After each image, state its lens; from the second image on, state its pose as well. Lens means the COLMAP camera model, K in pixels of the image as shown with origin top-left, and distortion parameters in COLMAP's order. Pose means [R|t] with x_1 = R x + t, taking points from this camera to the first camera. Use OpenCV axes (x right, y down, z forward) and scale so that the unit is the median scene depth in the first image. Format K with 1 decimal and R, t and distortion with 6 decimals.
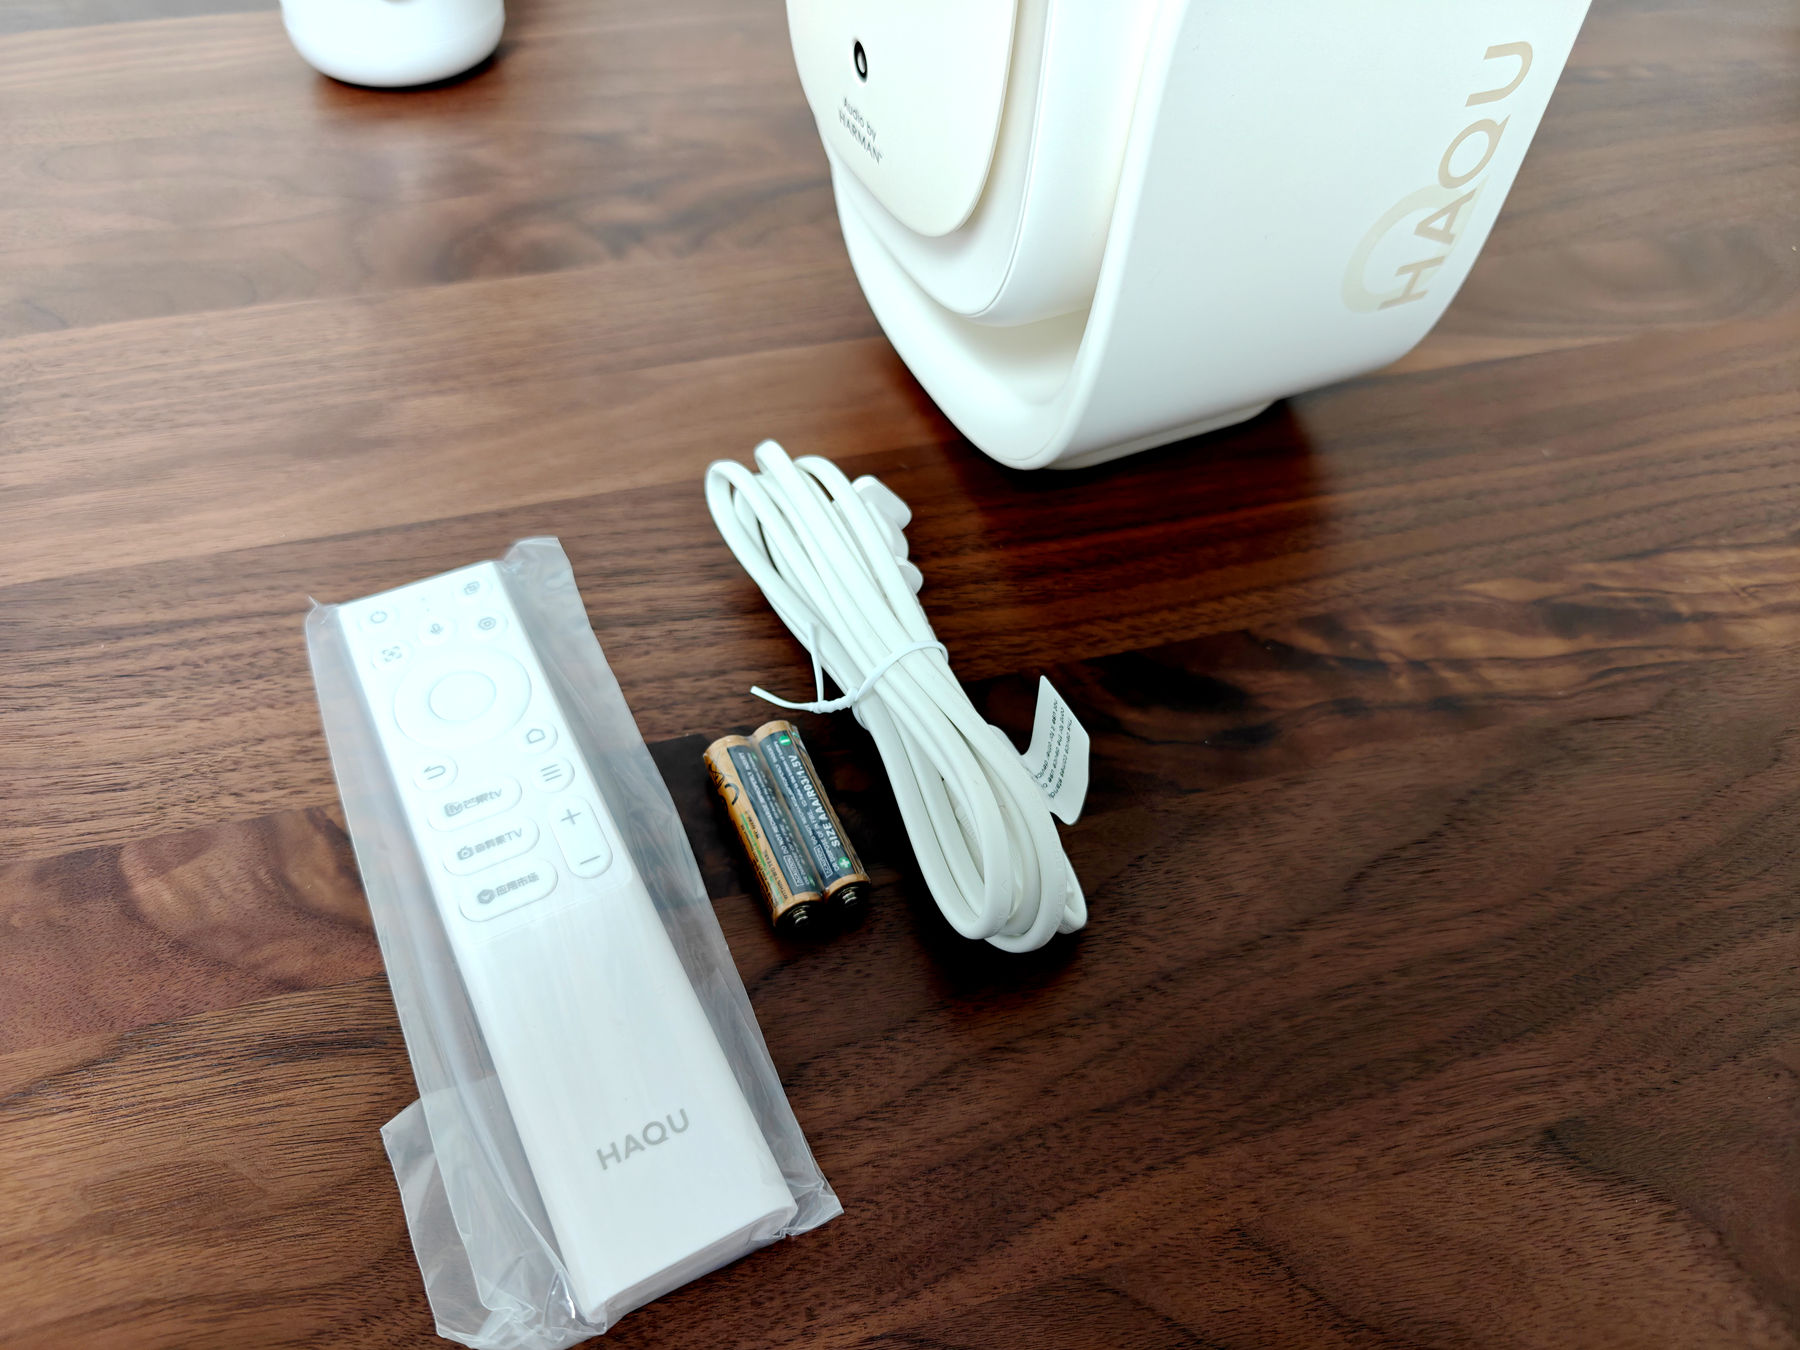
lens RADIAL K [[1250.2, 0, 895.2], [0, 1250.2, 692.3], [0, 0, 1]] dist [0.017996, -0.038870]
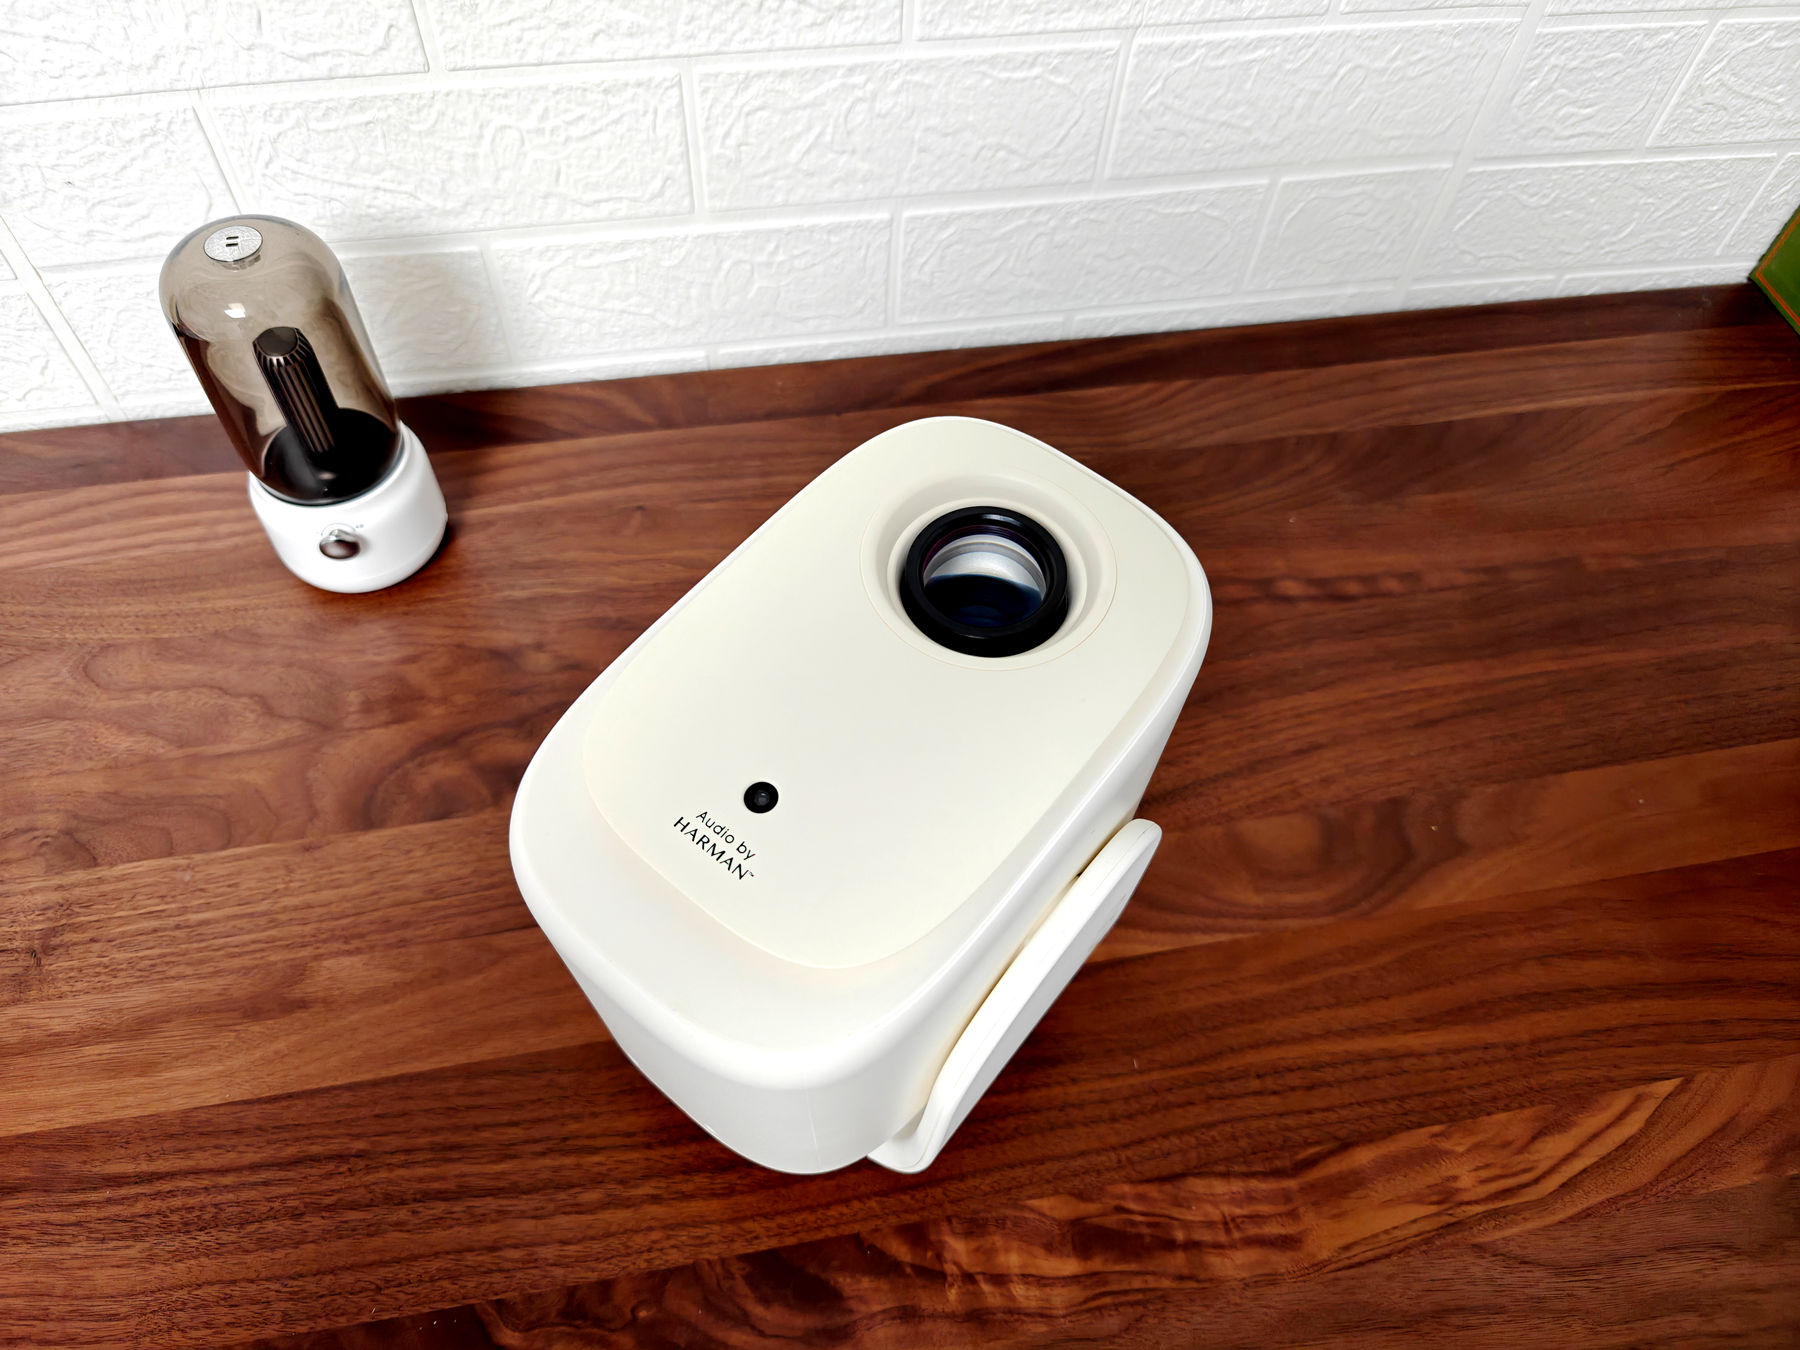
lens RADIAL K [[1250.2, 0, 886.1], [0, 1250.2, 678.8], [0, 0, 1]] dist [0.017996, -0.038870]
pose [[0.994239, 0.090653, -0.057199, 0.328473], [-0.083643, 0.989849, 0.114905, -0.842753], [0.067035, -0.109459, 0.991728, -0.369954]]
